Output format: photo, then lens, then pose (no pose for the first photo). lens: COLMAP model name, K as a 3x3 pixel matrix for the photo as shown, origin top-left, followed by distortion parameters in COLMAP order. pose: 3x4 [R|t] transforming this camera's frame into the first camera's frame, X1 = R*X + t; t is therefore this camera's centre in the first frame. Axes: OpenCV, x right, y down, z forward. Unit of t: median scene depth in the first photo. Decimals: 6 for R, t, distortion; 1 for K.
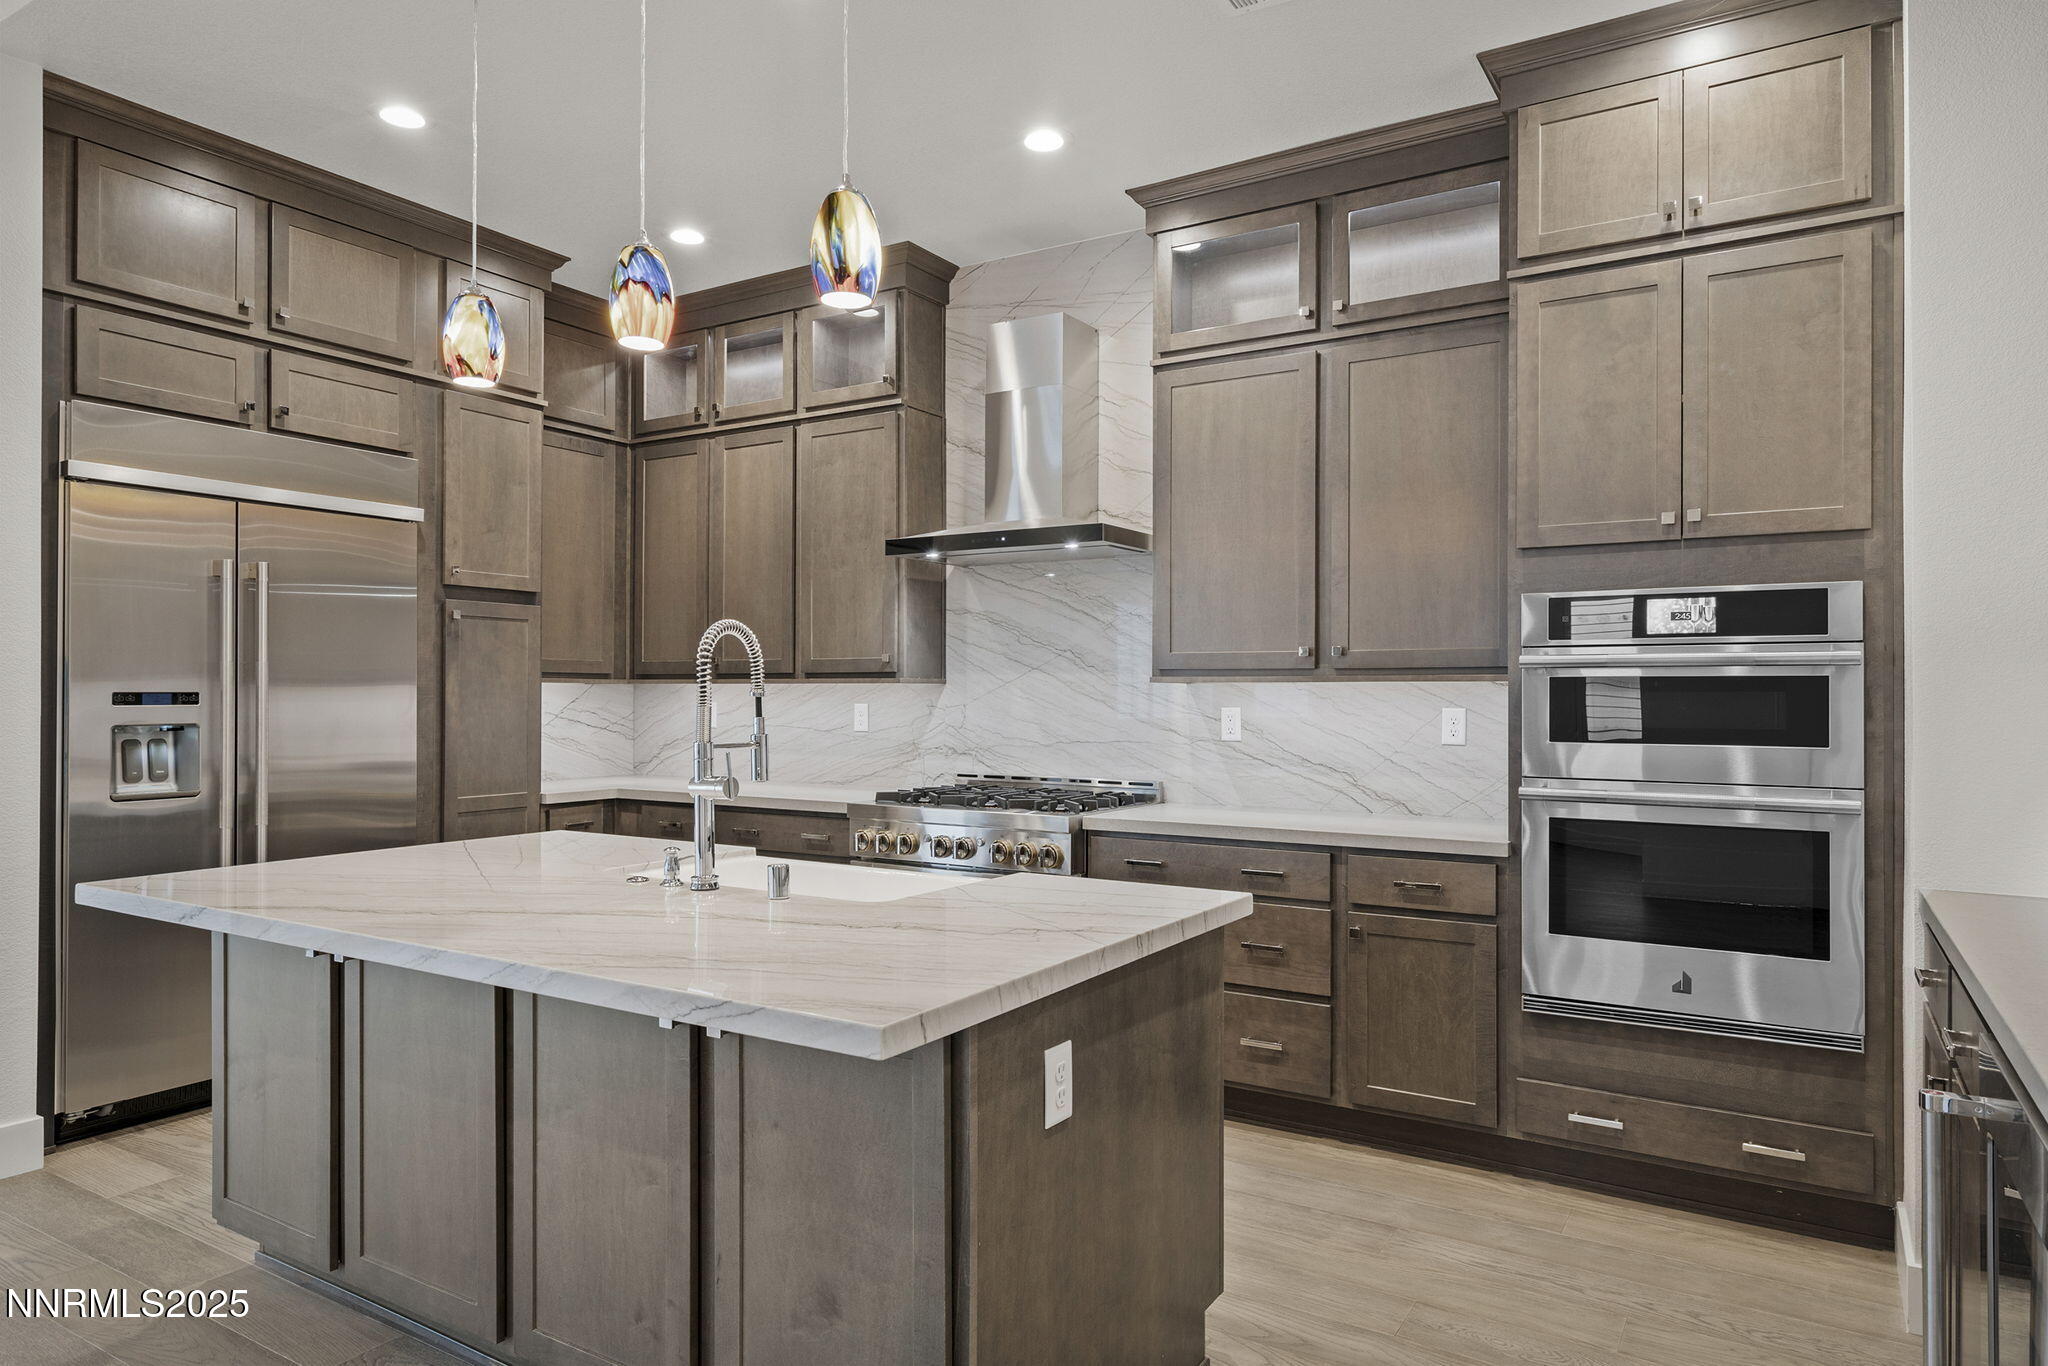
lens RADIAL K [[1254.3, 0, 1024.0], [0, 1254.3, 683.0], [0, 0, 1]] dist [0.002382, 0.001878]
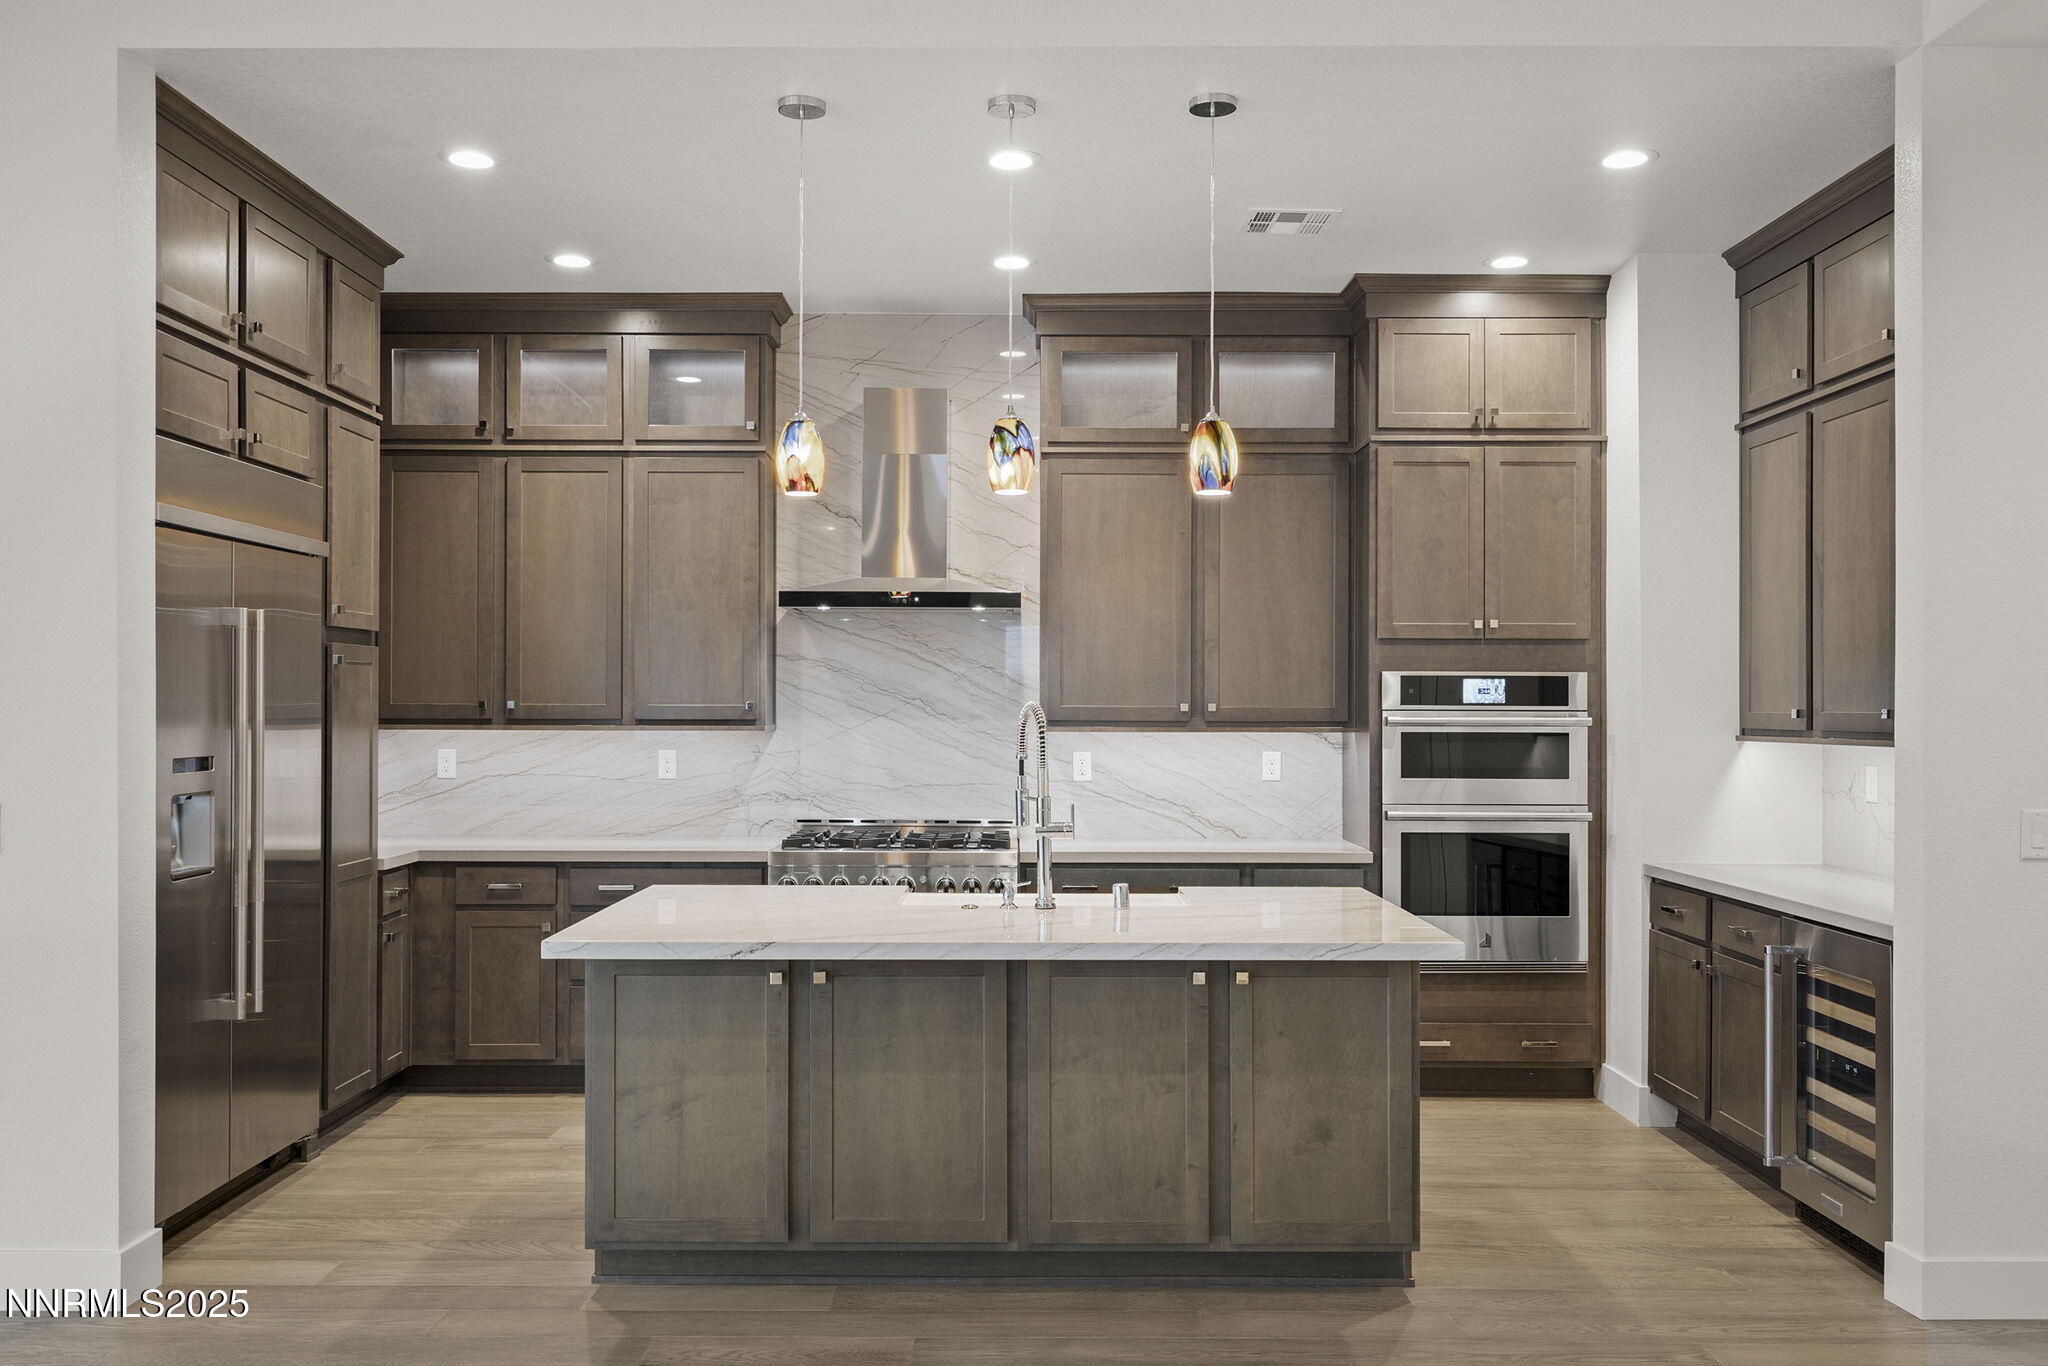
lens RADIAL K [[1719.9, 0, 1024.0], [0, 1719.9, 683.0], [0, 0, 1]] dist [-0.005637, 0.000715]
pose [[0.849012, 0.006293, 0.528336, -0.915889], [-0.005562, 0.999980, -0.002972, -0.049584], [-0.528344, -0.000415, 0.849030, -0.388804]]
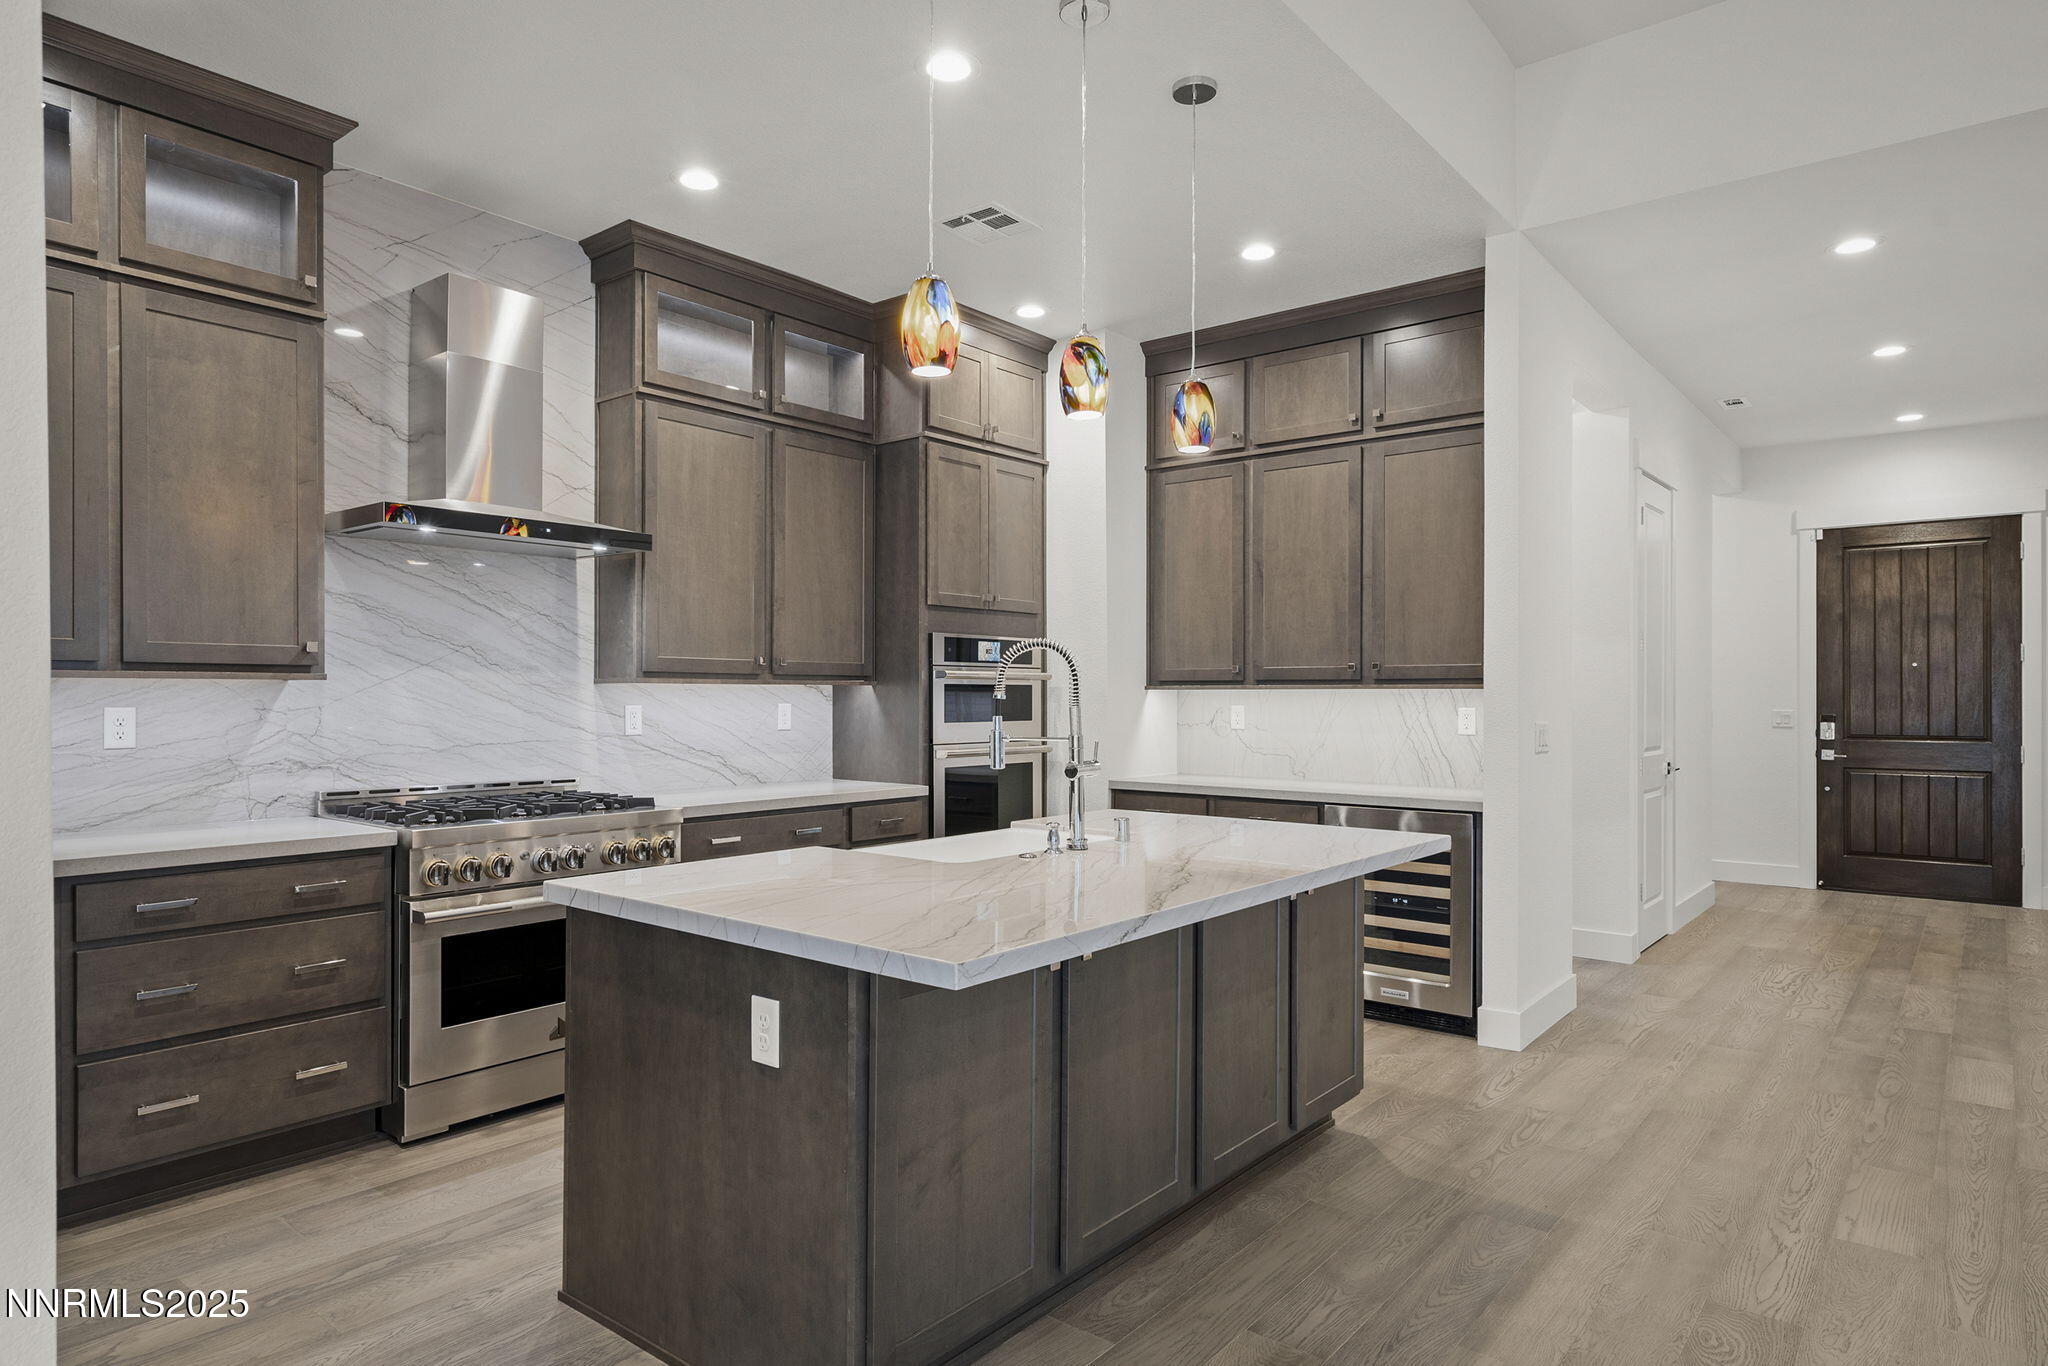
lens RADIAL K [[1189.5, 0, 1016.7], [0, 1189.5, 689.7], [0, 0, 1]] dist [0.000337, 0.001049]
pose [[0.127810, 0.001316, 0.991798, -1.097523], [-0.012087, 0.999927, 0.000231, 0.001376], [-0.991725, -0.012017, 0.127817, 0.678853]]
